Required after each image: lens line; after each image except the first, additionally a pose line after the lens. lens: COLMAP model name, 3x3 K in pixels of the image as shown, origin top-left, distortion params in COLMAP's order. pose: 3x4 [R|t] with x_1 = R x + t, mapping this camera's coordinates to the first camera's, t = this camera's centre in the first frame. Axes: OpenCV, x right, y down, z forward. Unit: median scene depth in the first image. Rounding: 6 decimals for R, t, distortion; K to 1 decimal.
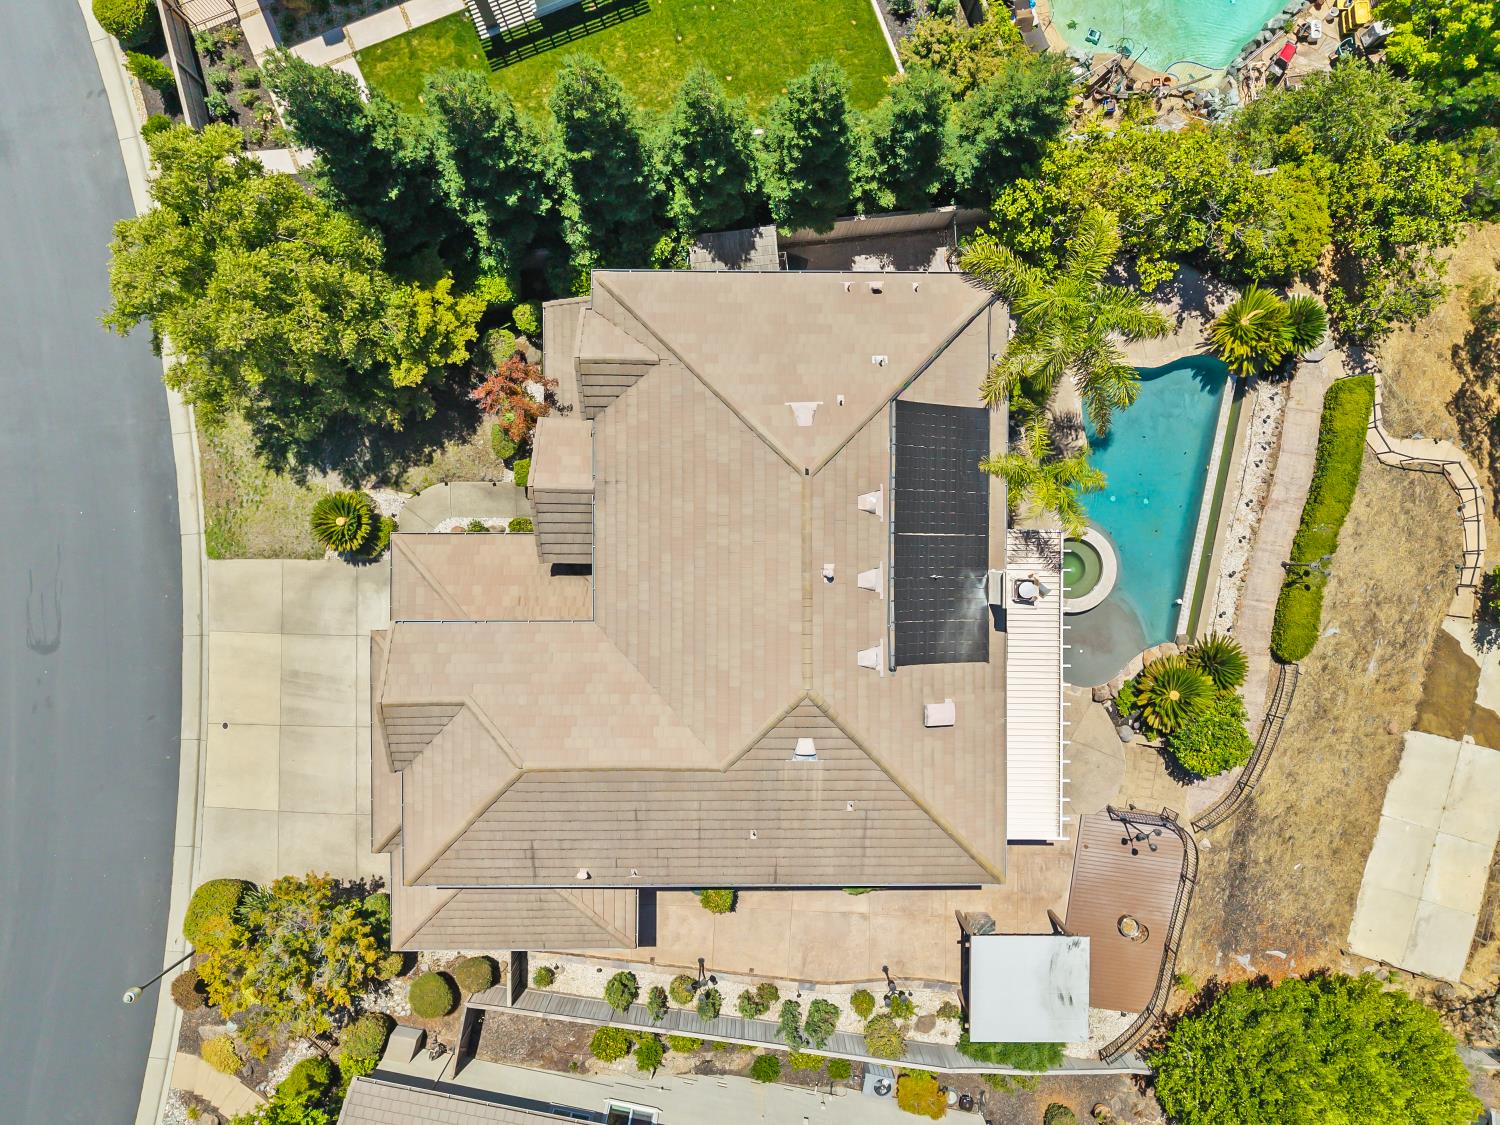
lens RADIAL K [[1036.7, 0, 750.0], [0, 1036.7, 562.5], [0, 0, 1]] dist [0.043126, -0.001423]
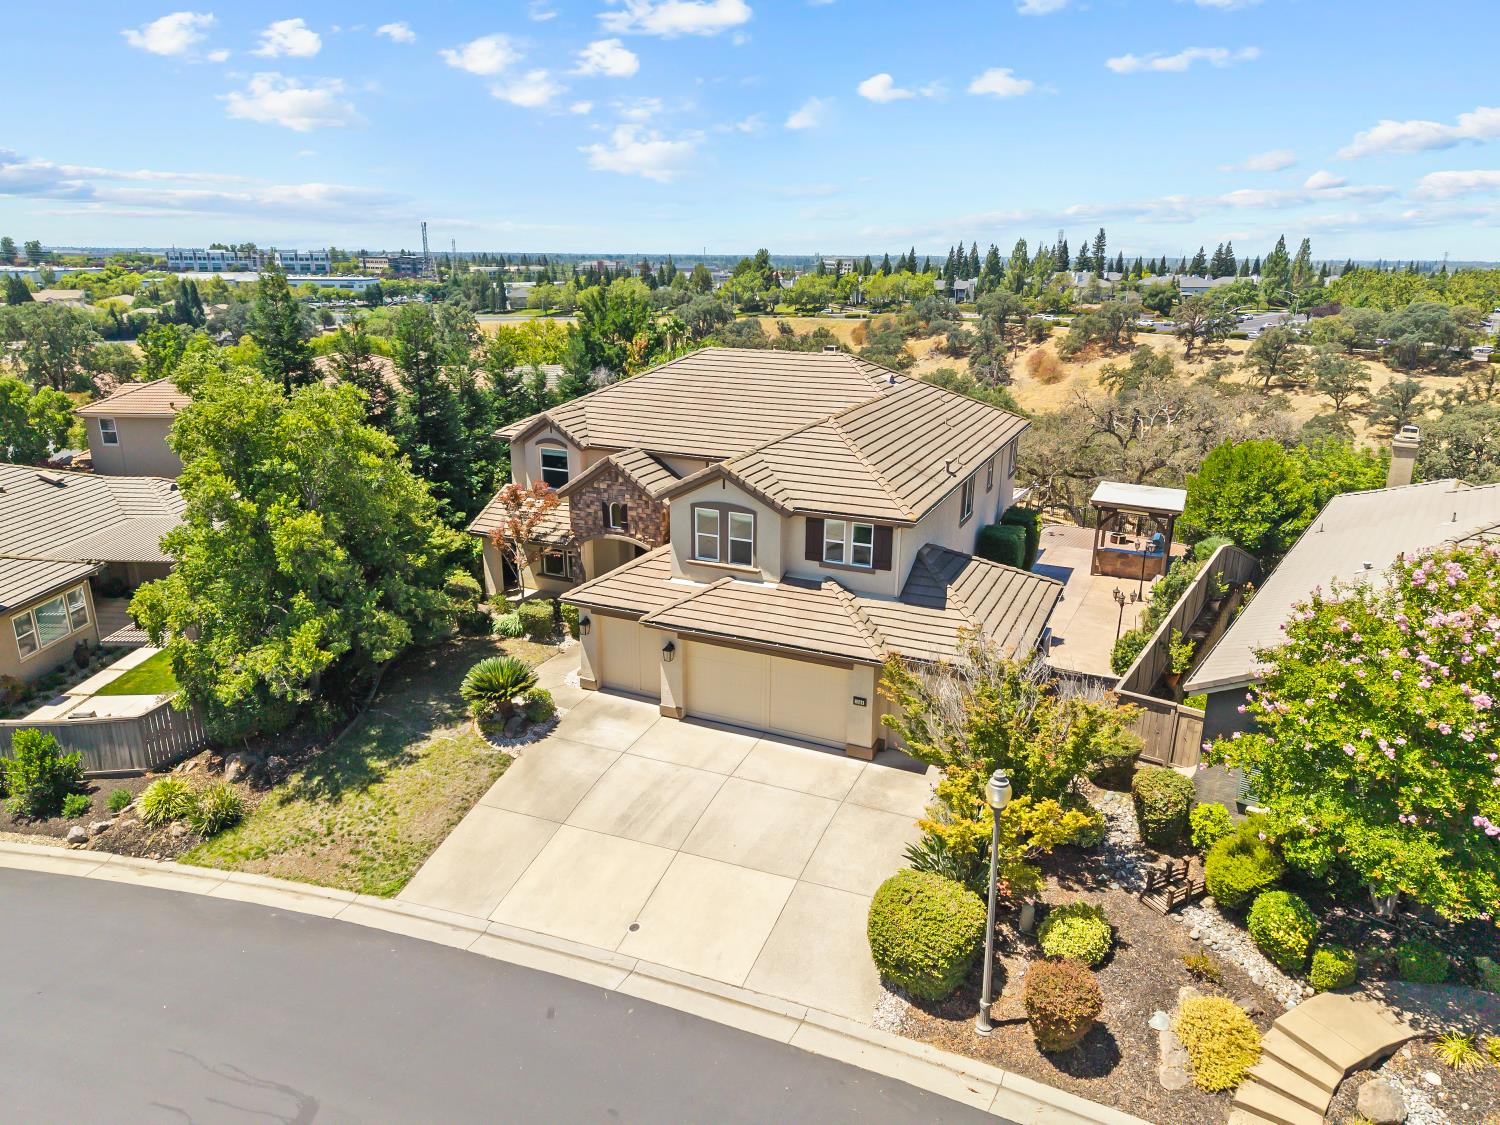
lens RADIAL K [[1036.7, 0, 750.0], [0, 1036.7, 562.5], [0, 0, 1]] dist [0.043126, -0.001423]
pose [[0.417808, -0.273133, 0.866507, -0.927902], [0.908265, 0.102307, -0.405695, 0.433617], [0.022159, 0.956521, 0.290822, 0.628215]]
